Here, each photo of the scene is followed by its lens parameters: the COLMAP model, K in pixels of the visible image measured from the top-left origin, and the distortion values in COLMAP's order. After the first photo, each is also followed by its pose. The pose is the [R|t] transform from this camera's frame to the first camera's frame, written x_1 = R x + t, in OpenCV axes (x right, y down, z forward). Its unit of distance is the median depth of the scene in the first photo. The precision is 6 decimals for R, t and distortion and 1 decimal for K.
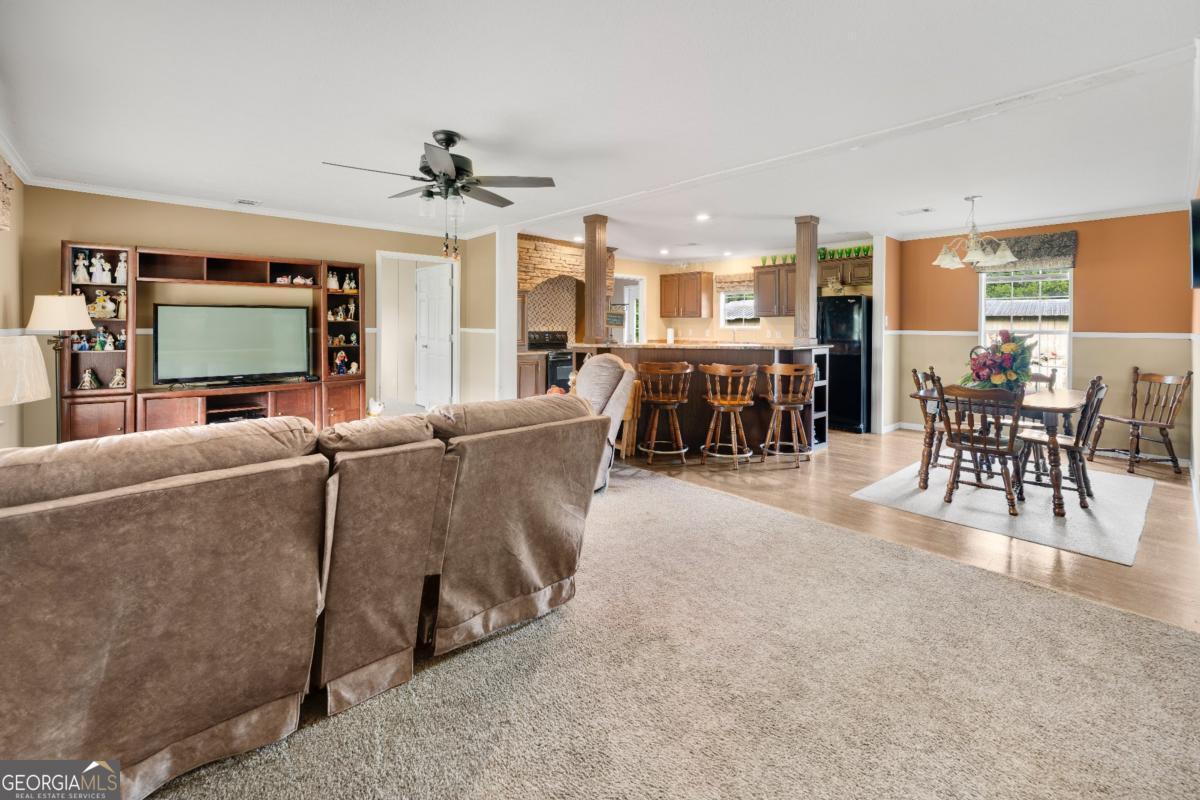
lens RADIAL K [[516.2, 0, 601.4], [0, 516.2, 325.9], [0, 0, 1]] dist [-0.000144, 0.000119]
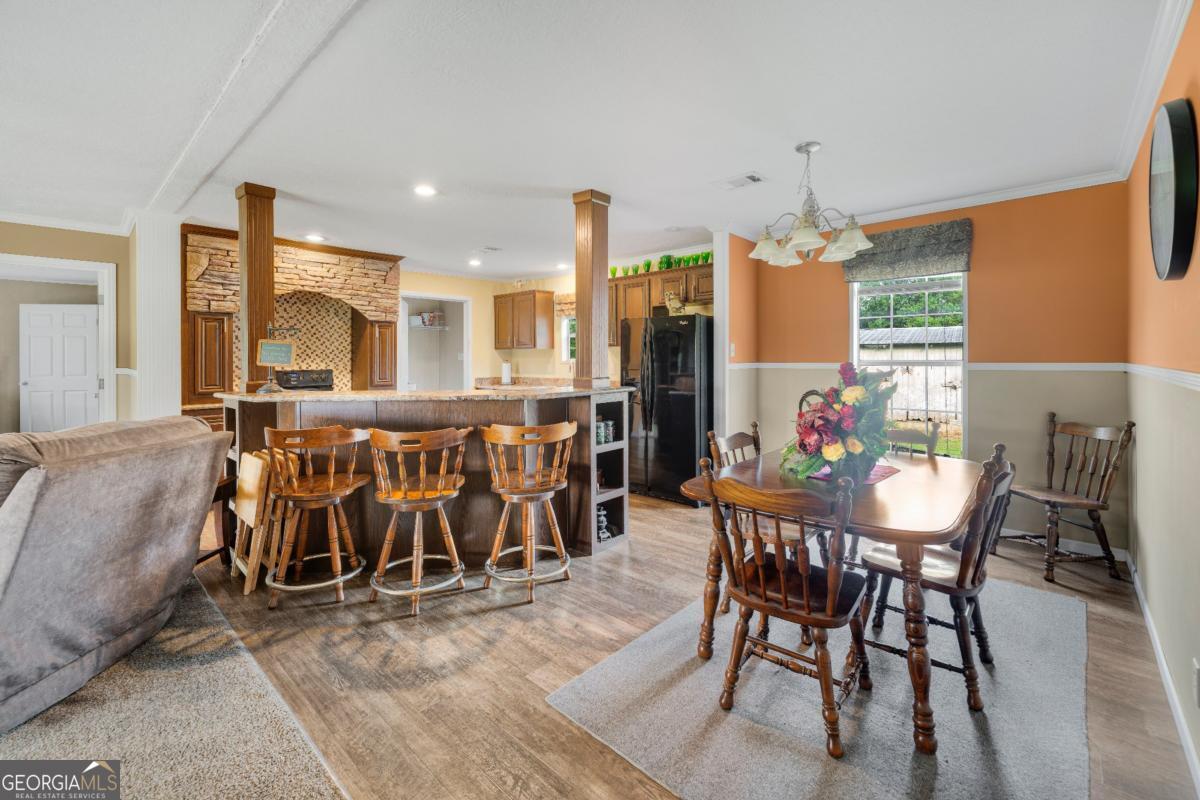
lens RADIAL K [[499.7, 0, 606.4], [0, 499.7, 358.1], [0, 0, 1]] dist [0.000120, -0.000258]
pose [[0.995615, -0.014081, 0.092478, 0.383503], [0.014033, 0.999901, 0.001164, -0.001916], [-0.092485, 0.000139, 0.995714, 0.391243]]
